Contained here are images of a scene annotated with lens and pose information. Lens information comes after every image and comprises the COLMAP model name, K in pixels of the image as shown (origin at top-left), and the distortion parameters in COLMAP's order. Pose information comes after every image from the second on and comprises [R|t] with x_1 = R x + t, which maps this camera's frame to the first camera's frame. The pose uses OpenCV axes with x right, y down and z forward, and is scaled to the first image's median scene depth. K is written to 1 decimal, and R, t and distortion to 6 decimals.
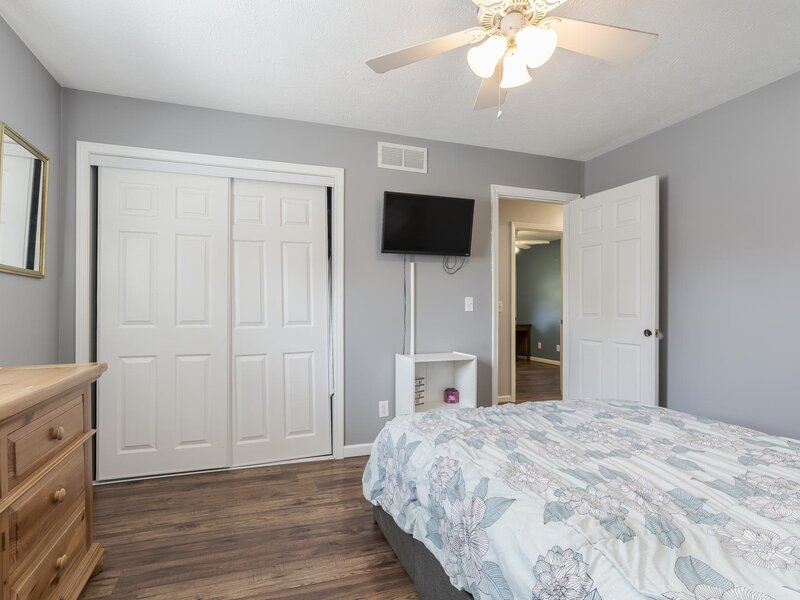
lens RADIAL K [[402.3, 0, 393.8], [0, 402.3, 302.8], [0, 0, 1]] dist [-0.002496, 0.000092]
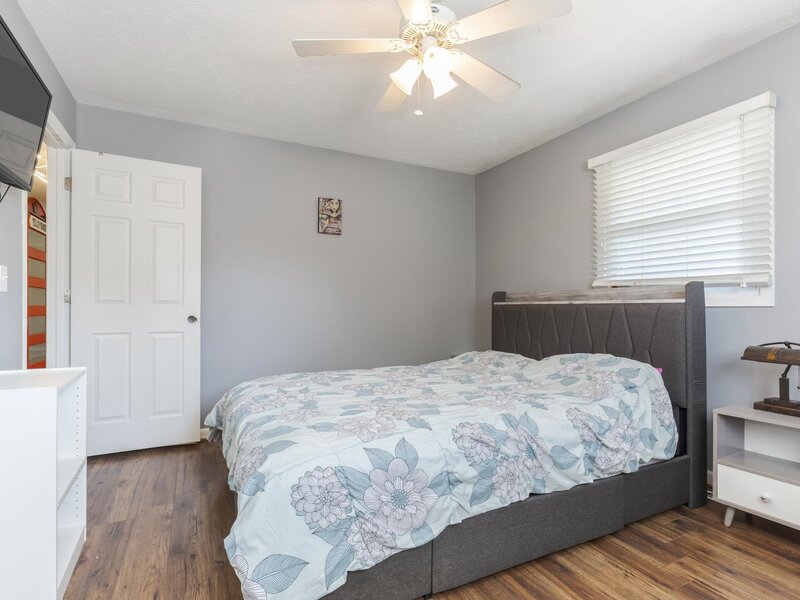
lens RADIAL K [[402.3, 0, 393.8], [0, 402.3, 302.8], [0, 0, 1]] dist [-0.002496, 0.000092]
pose [[-0.104520, 0.002668, 0.994519, -0.623156], [-0.012445, 0.999915, -0.003991, 0.046115], [-0.994445, -0.012794, -0.104478, 0.885054]]
